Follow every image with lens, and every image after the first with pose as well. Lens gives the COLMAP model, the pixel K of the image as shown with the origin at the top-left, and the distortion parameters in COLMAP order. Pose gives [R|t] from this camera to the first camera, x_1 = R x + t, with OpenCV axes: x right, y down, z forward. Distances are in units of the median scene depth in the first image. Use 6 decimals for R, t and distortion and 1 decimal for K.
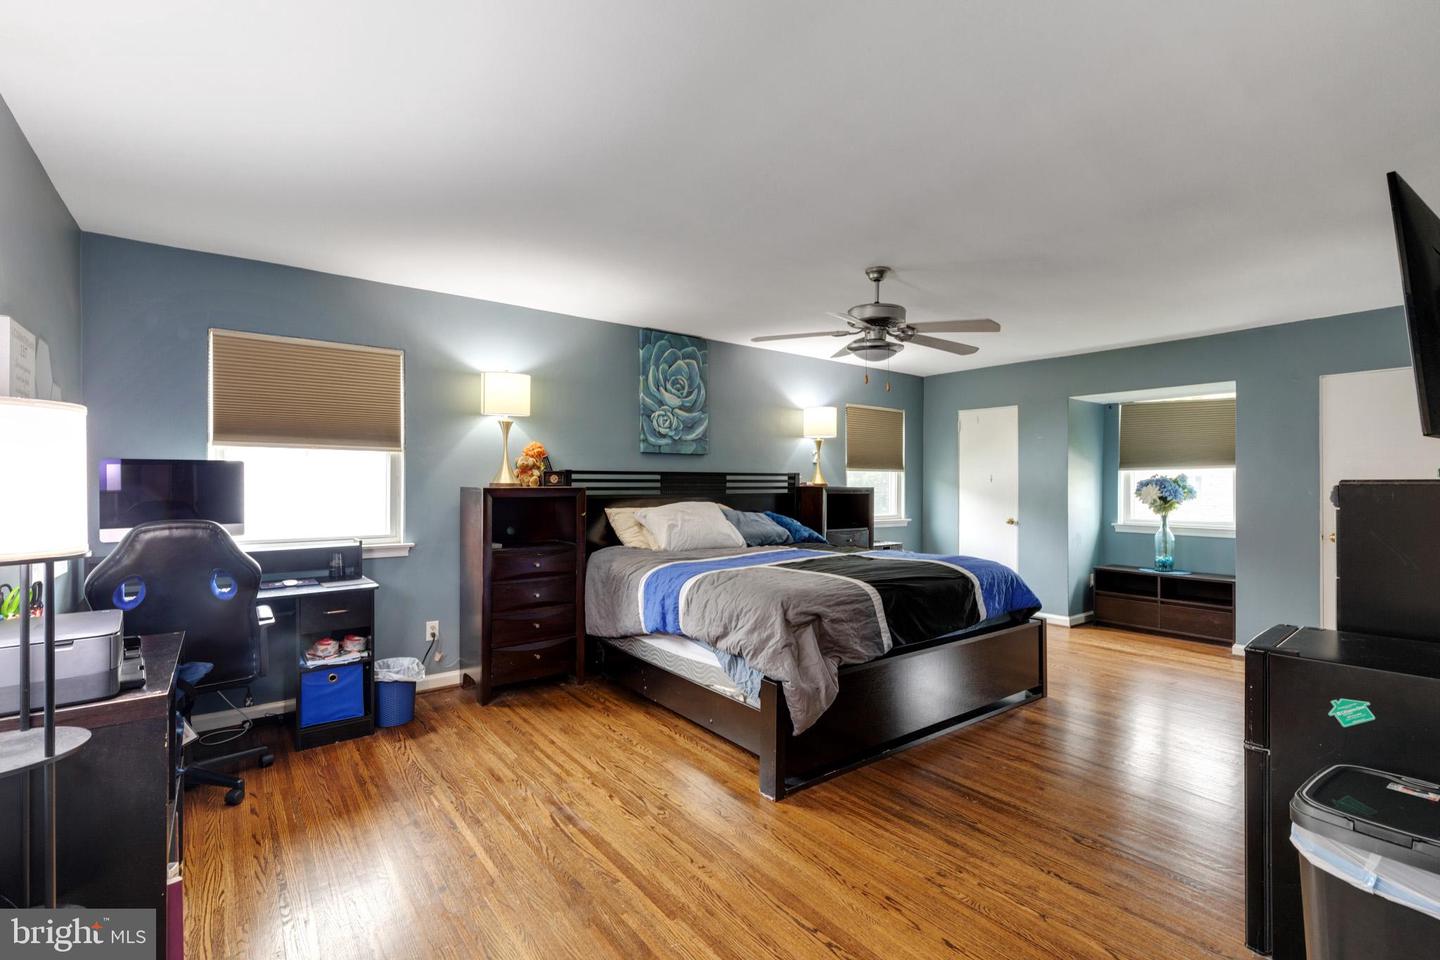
lens RADIAL K [[652.2, 0, 714.0], [0, 652.2, 477.7], [0, 0, 1]] dist [0.010780, -0.002005]
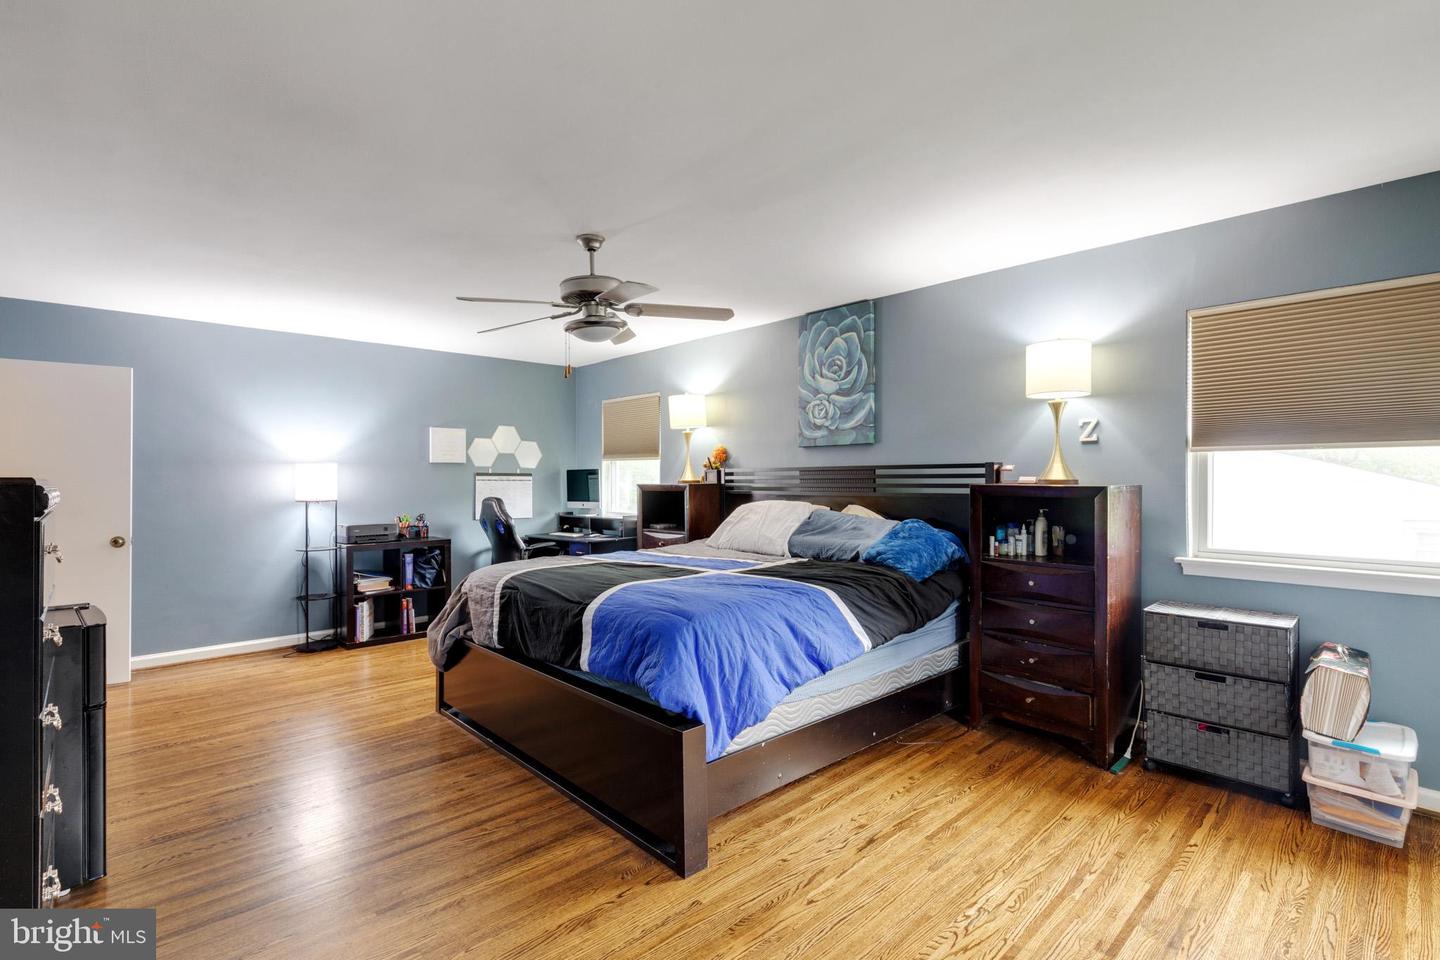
lens RADIAL K [[652.2, 0, 723.3], [0, 652.2, 486.8], [0, 0, 1]] dist [0.010780, -0.002005]
pose [[0.102651, 0.008150, -0.994684, 0.801665], [0.008562, 0.999922, 0.009076, 0.009226], [0.994681, -0.009448, 0.102574, 0.763162]]
